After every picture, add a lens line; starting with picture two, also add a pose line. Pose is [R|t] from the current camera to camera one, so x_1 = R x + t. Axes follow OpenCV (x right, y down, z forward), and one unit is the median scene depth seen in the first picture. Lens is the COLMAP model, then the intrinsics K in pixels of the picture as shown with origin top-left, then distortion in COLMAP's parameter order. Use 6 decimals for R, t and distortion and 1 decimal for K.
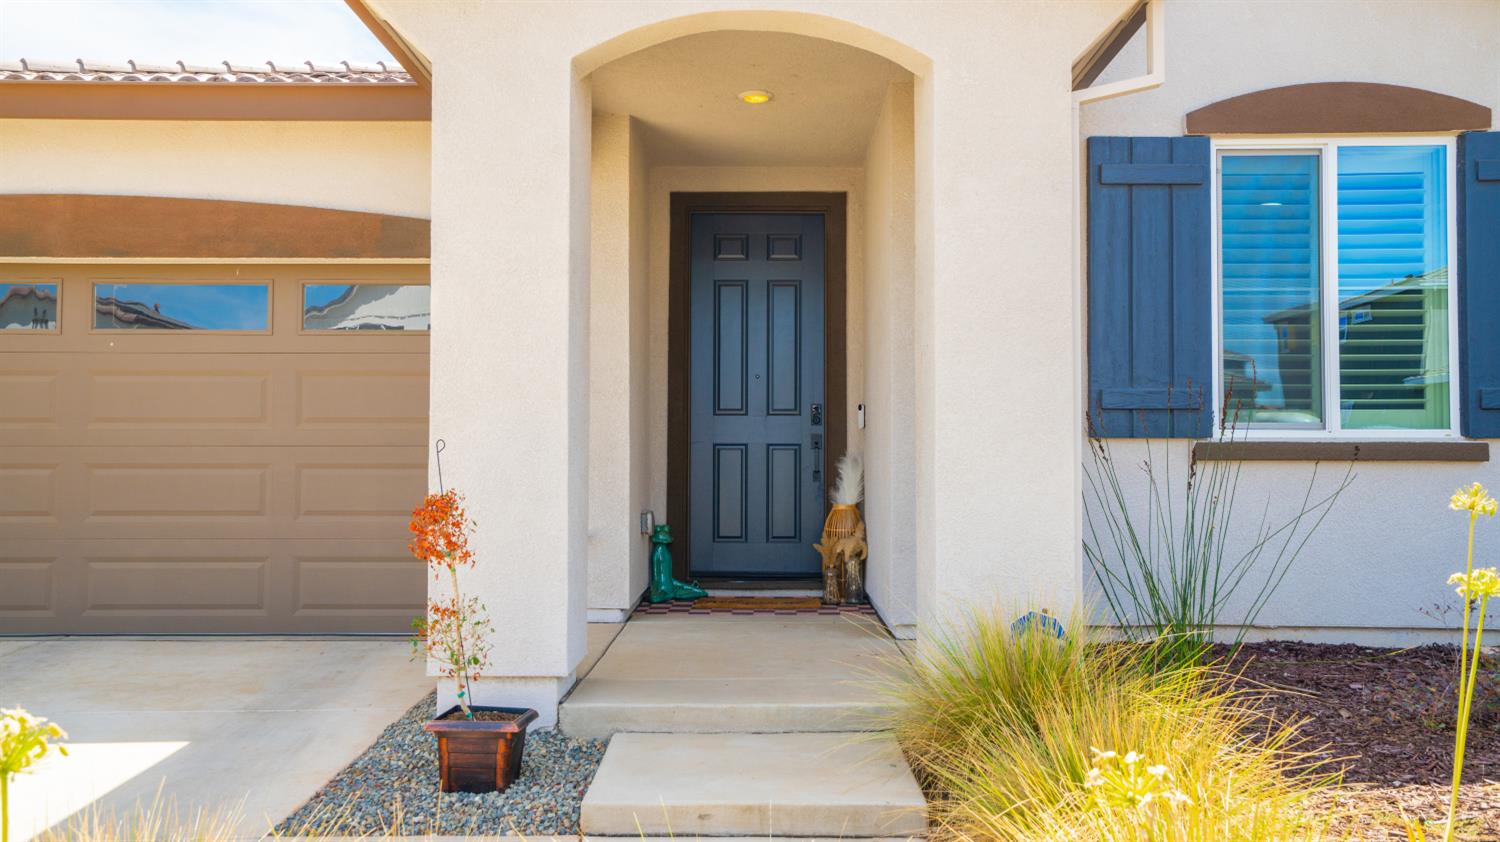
lens RADIAL K [[1298.1, 0, 752.3], [0, 1298.1, 420.3], [0, 0, 1]] dist [-0.009243, -0.000256]
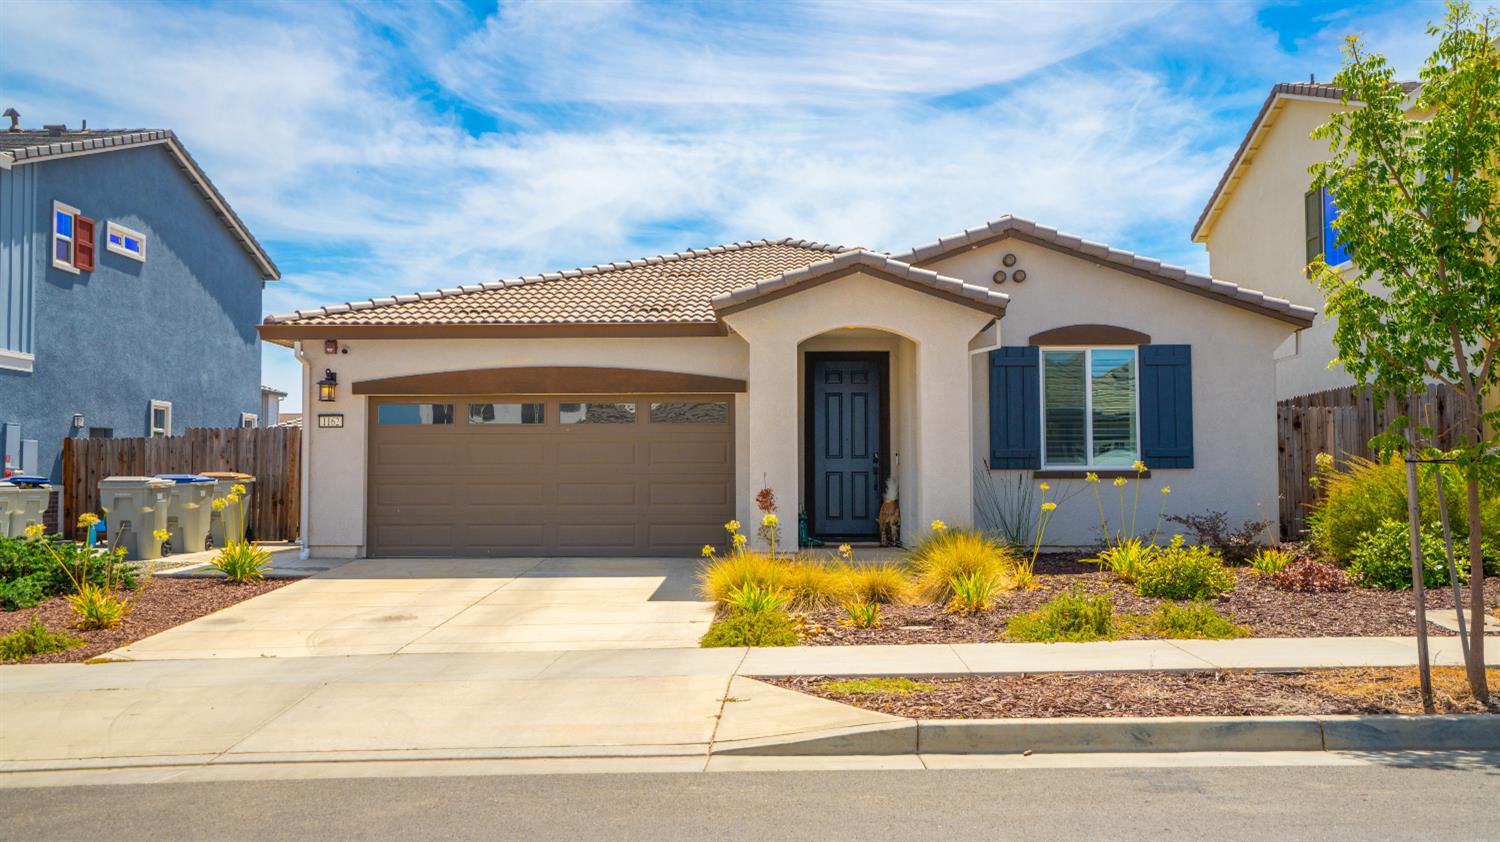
lens RADIAL K [[1440.6, 0, 747.1], [0, 1440.6, 422.8], [0, 0, 1]] dist [0.010921, 0.000000]
pose [[0.999755, -0.005965, -0.021317, -0.120869], [0.005651, 0.999875, -0.014754, -0.031373], [0.021402, 0.014630, 0.999664, -1.482232]]
